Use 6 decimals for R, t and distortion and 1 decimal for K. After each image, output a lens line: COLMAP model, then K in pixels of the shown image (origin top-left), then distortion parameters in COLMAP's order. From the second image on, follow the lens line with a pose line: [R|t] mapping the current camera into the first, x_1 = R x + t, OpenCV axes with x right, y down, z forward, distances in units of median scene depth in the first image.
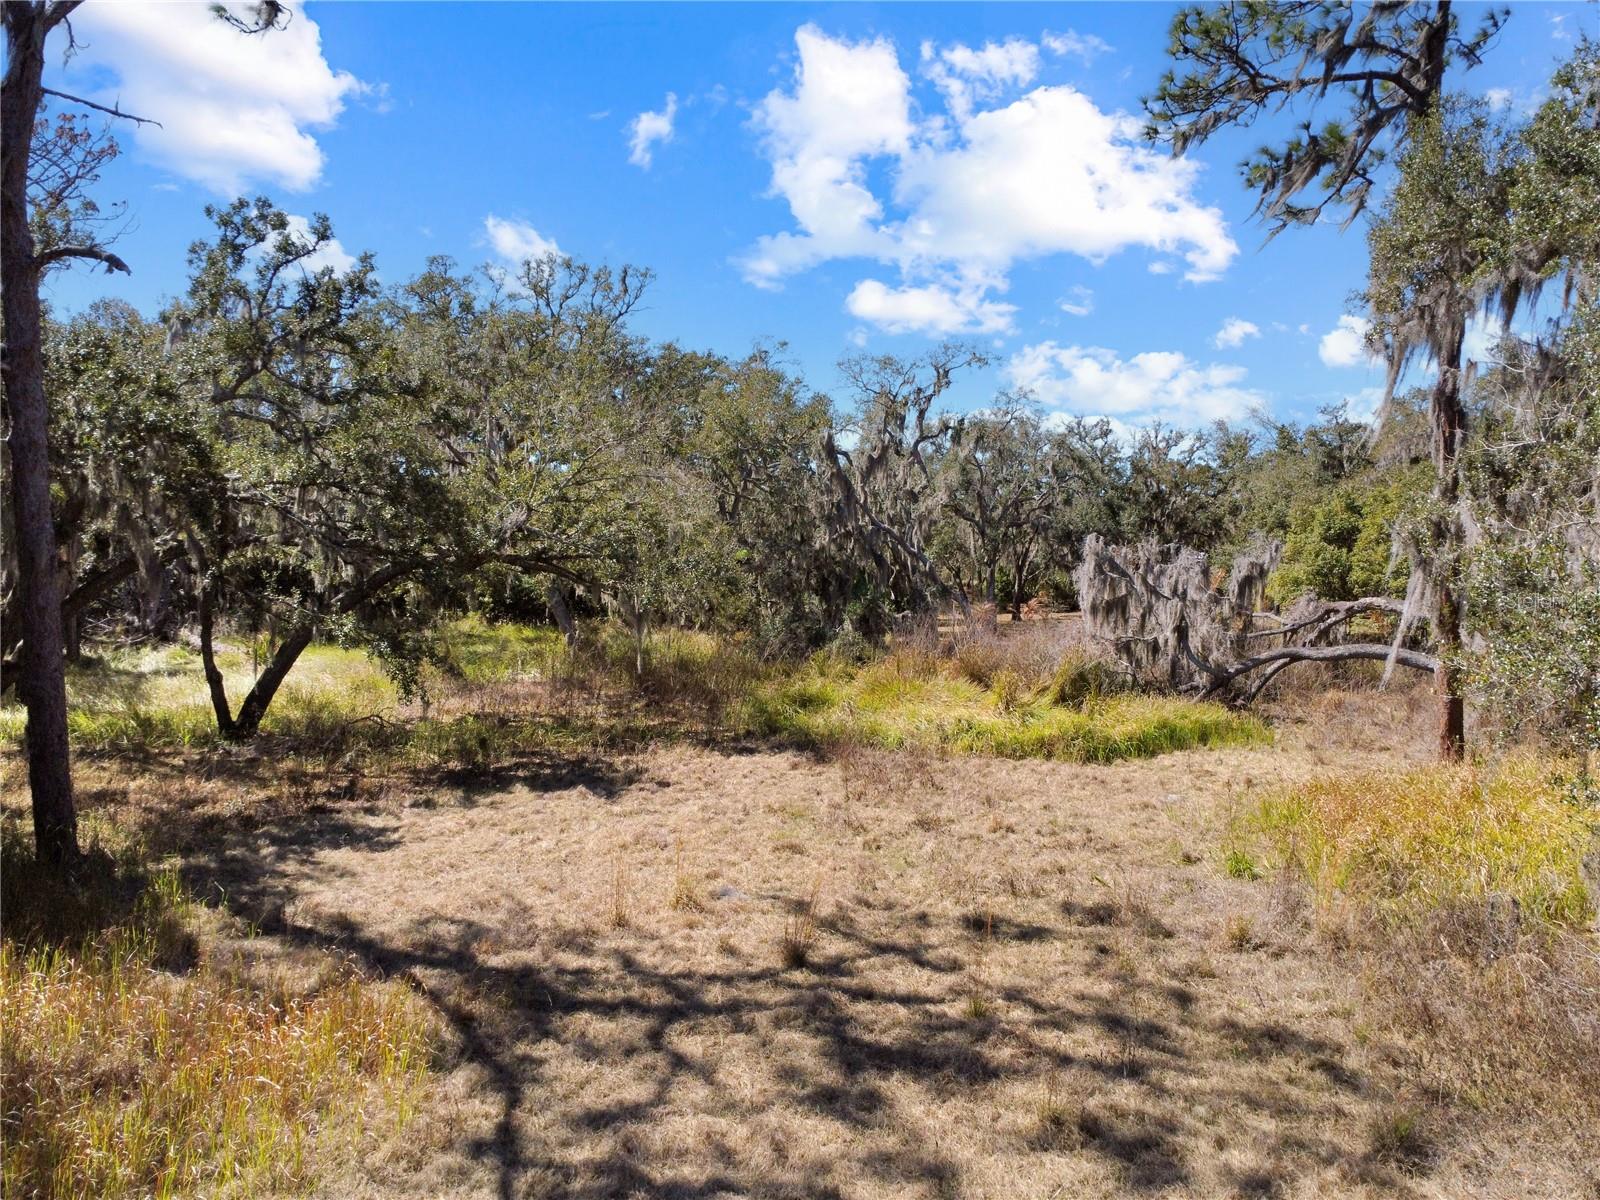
lens RADIAL K [[1192.8, 0, 800.0], [0, 1192.8, 600.0], [0, 0, 1]] dist [0.003679, 0.000442]
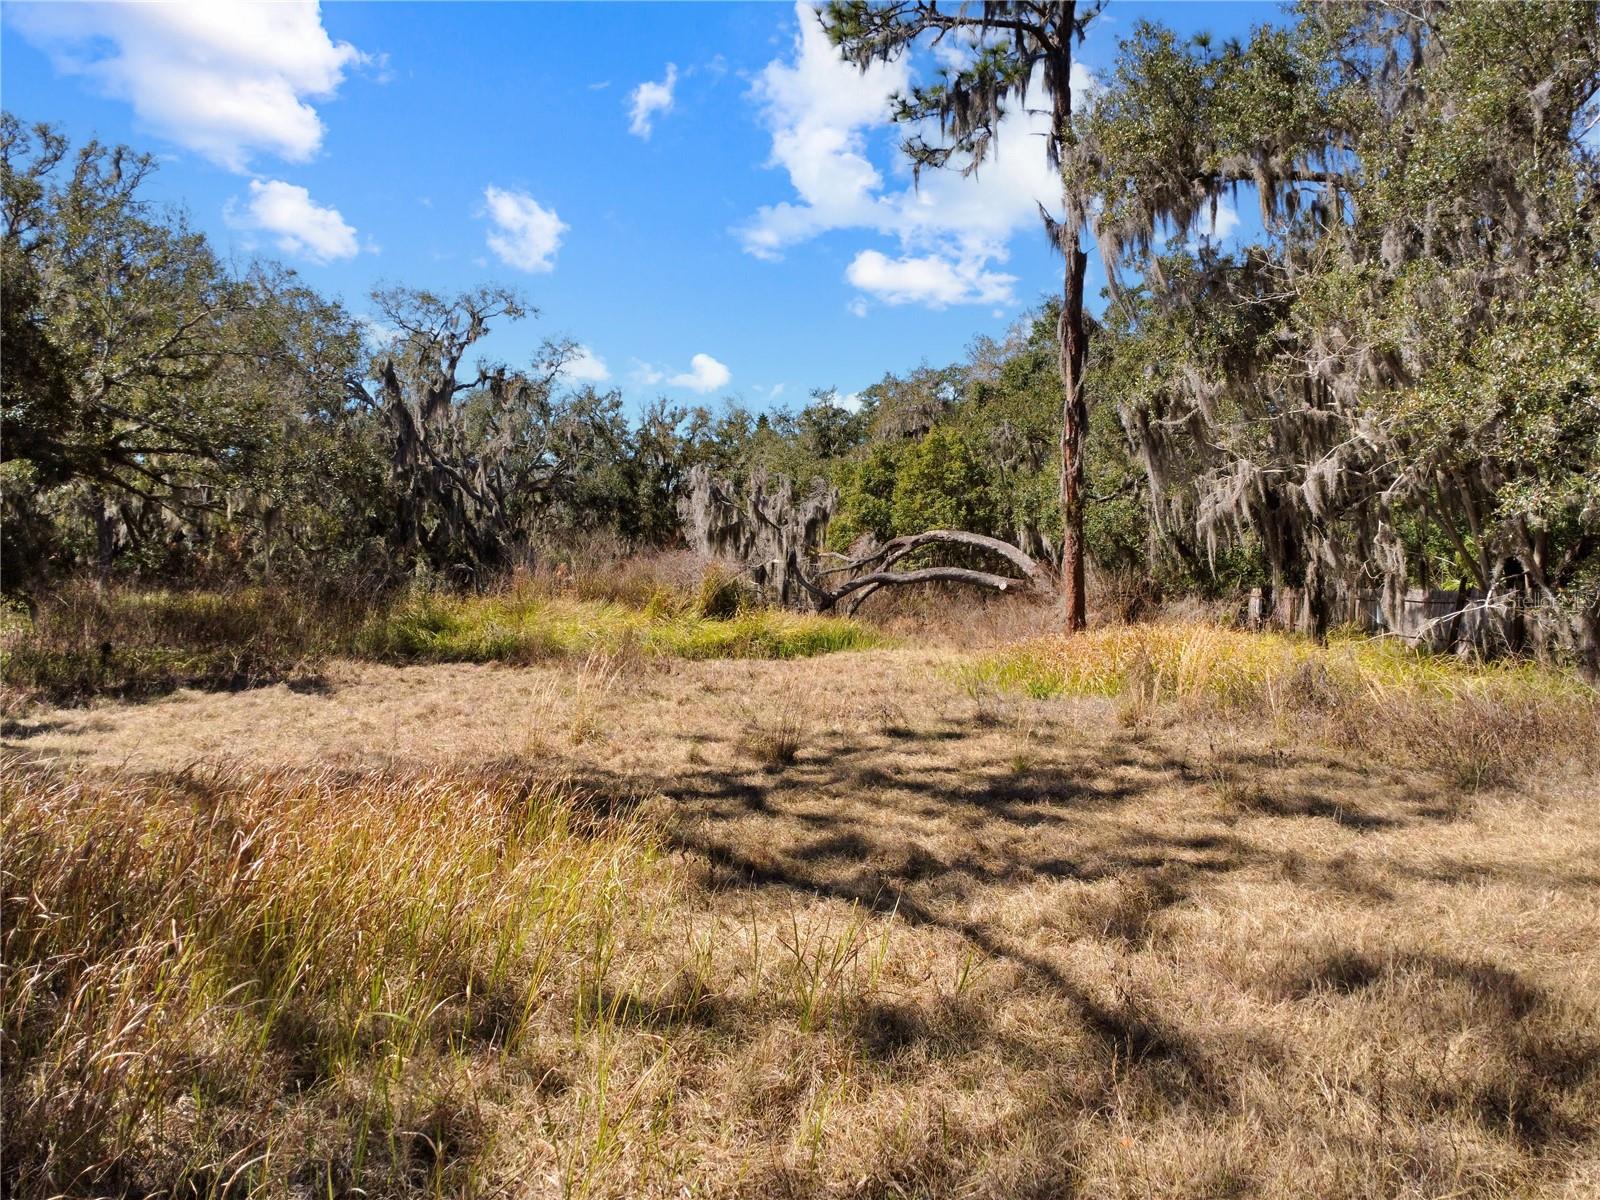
lens RADIAL K [[1195.3, 0, 800.0], [0, 1195.3, 600.0], [0, 0, 1]] dist [-0.003843, -0.007991]
pose [[0.892147, -0.013458, 0.451544, -0.109405], [0.015698, 0.999876, -0.001216, 0.049063], [-0.451472, 0.008173, 0.892248, 0.048134]]
